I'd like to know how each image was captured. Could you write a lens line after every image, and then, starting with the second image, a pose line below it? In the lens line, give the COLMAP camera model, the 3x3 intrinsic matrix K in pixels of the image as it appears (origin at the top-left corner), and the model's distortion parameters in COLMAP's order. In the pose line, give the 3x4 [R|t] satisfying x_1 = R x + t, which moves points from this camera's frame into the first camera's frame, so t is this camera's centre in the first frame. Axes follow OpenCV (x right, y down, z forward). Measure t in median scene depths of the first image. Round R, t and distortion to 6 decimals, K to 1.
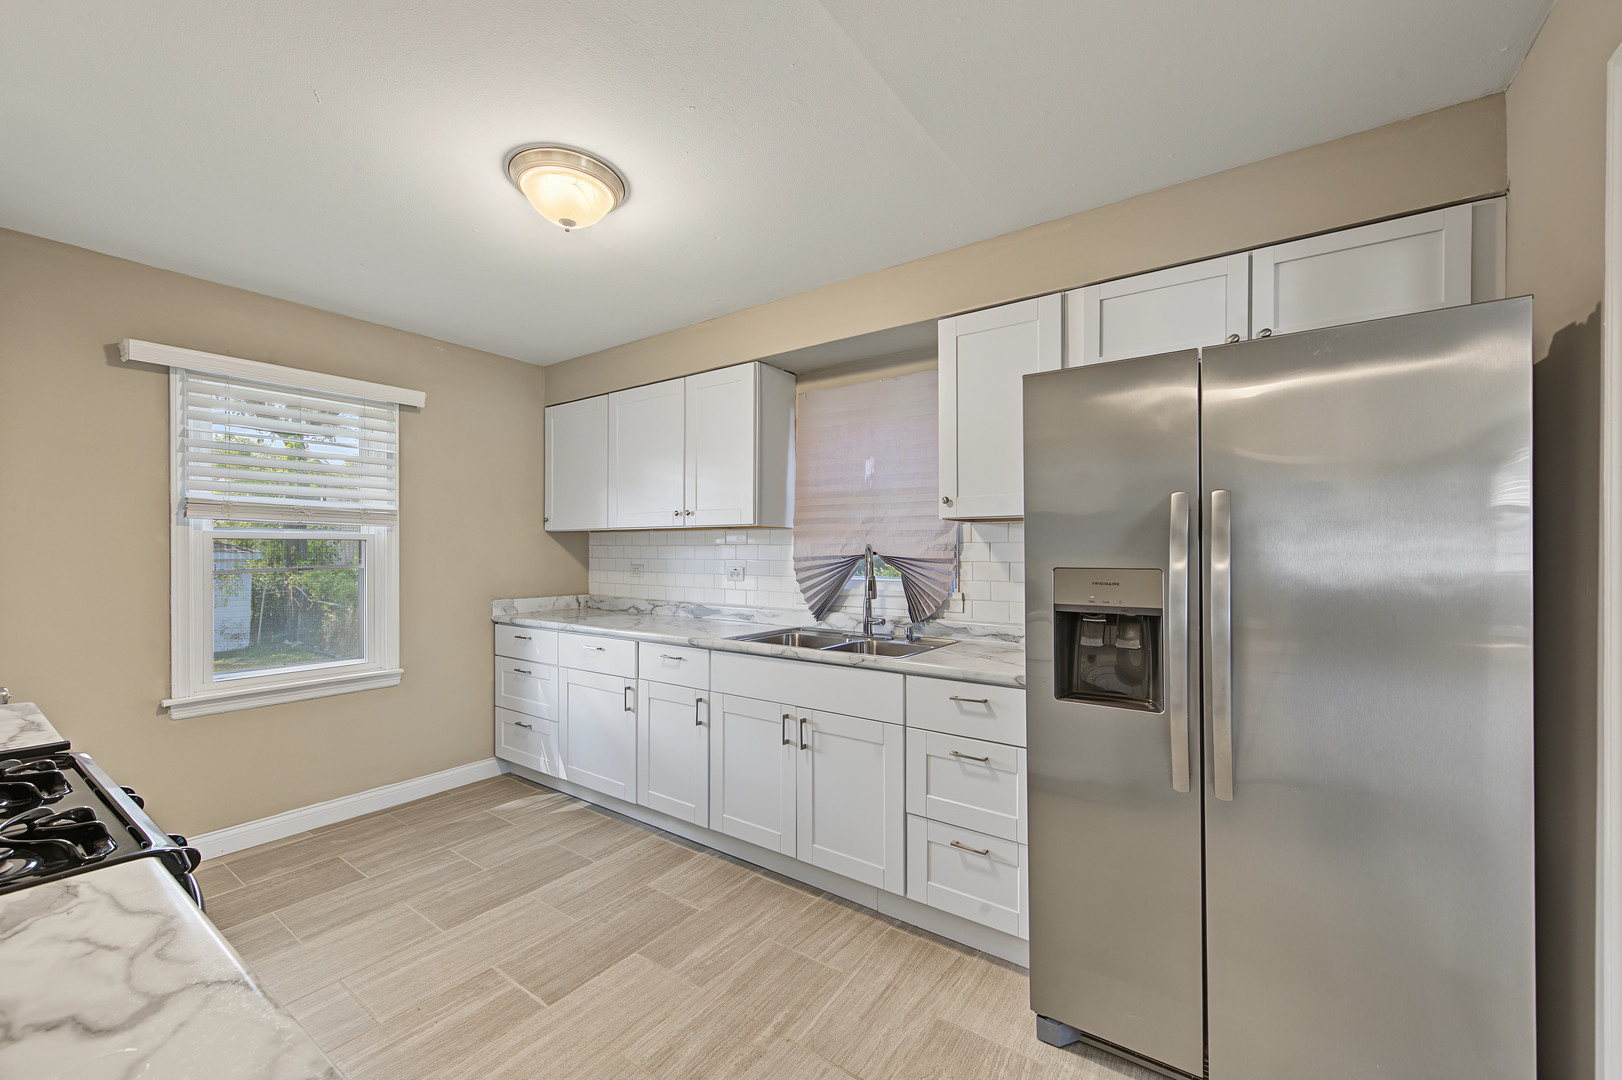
lens RADIAL K [[642.7, 0, 786.9], [0, 642.7, 552.2], [0, 0, 1]] dist [0.000809, -0.001037]
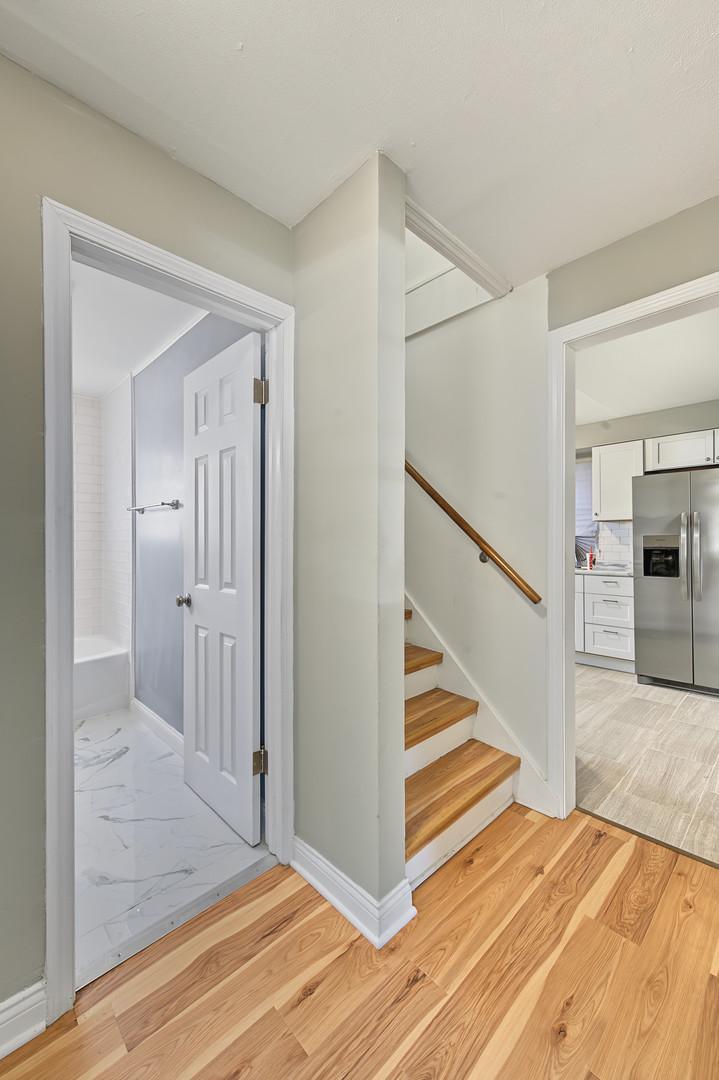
lens RADIAL K [[428.0, 0, 354.3], [0, 428.0, 542.7], [0, 0, 1]] dist [0.000809, -0.001037]
pose [[0.987181, -0.003113, -0.159576, -0.401121], [0.003374, 0.999993, 0.001368, 0.029911], [0.159570, -0.001889, 0.987185, -0.808518]]
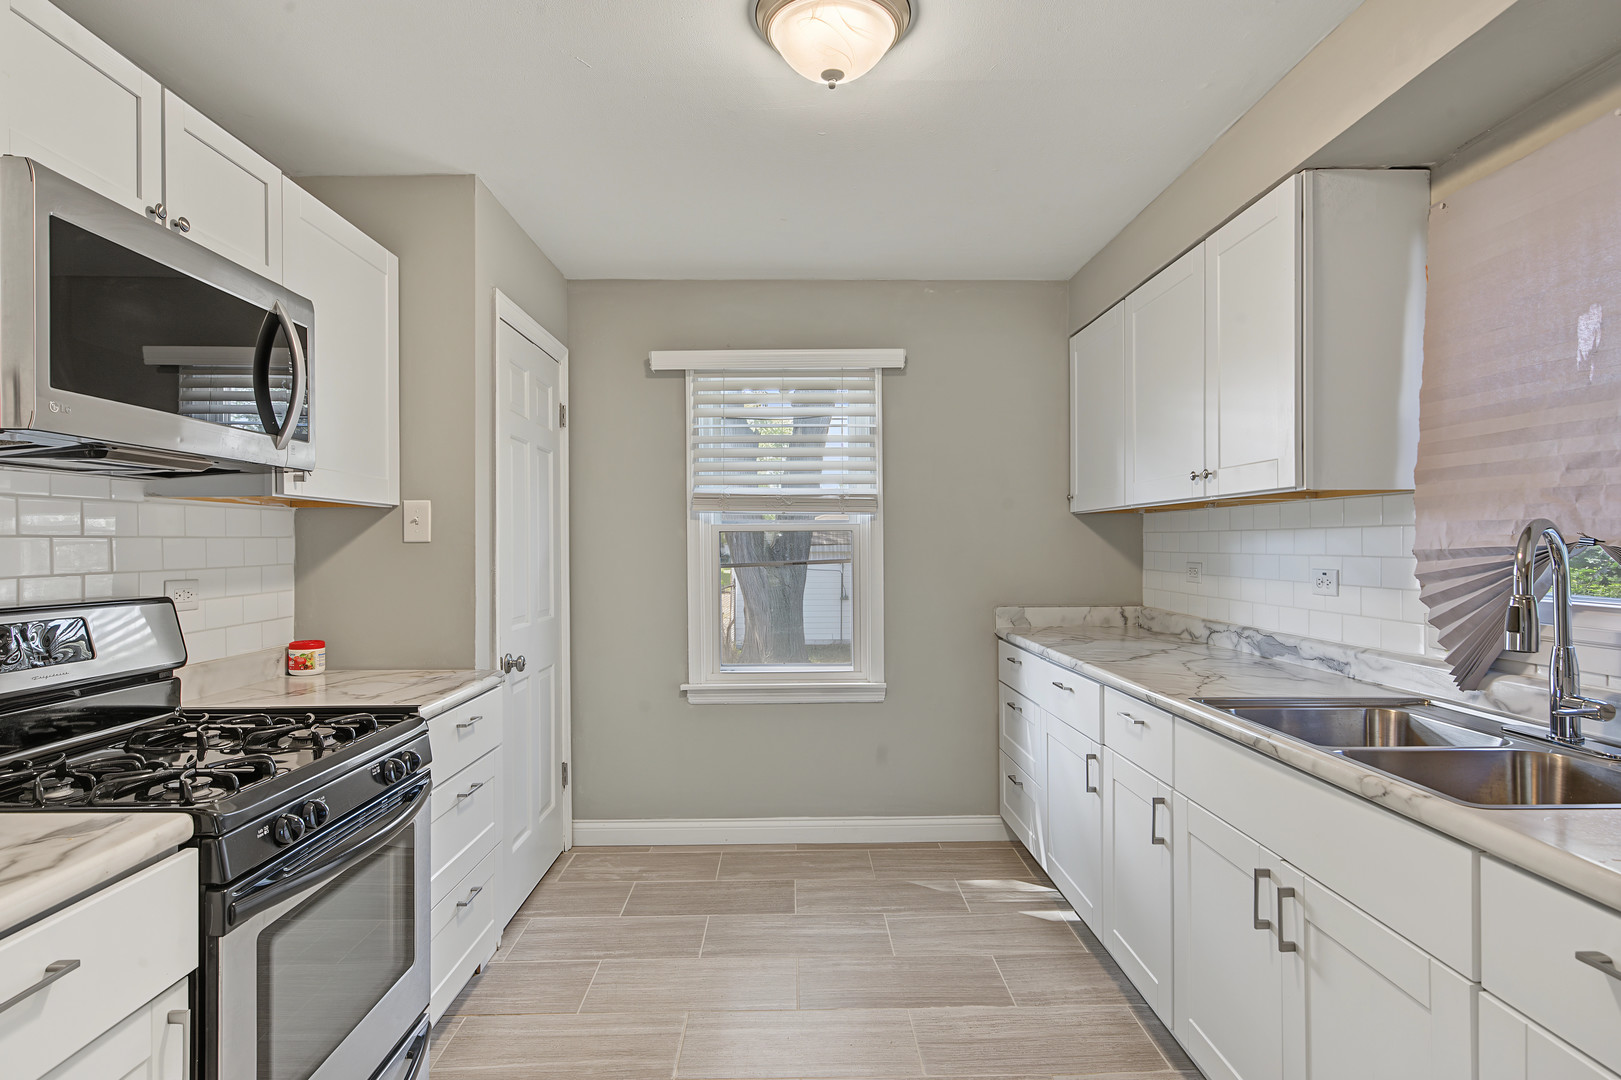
lens RADIAL K [[854.1, 0, 790.2], [0, 854.1, 550.1], [0, 0, 1]] dist [-0.002805, 0.004646]
pose [[0.611824, 0.001038, -0.790993, 0.258528], [0.005611, 0.999968, 0.005652, 0.000893], [0.790974, -0.007896, 0.611799, 0.271322]]
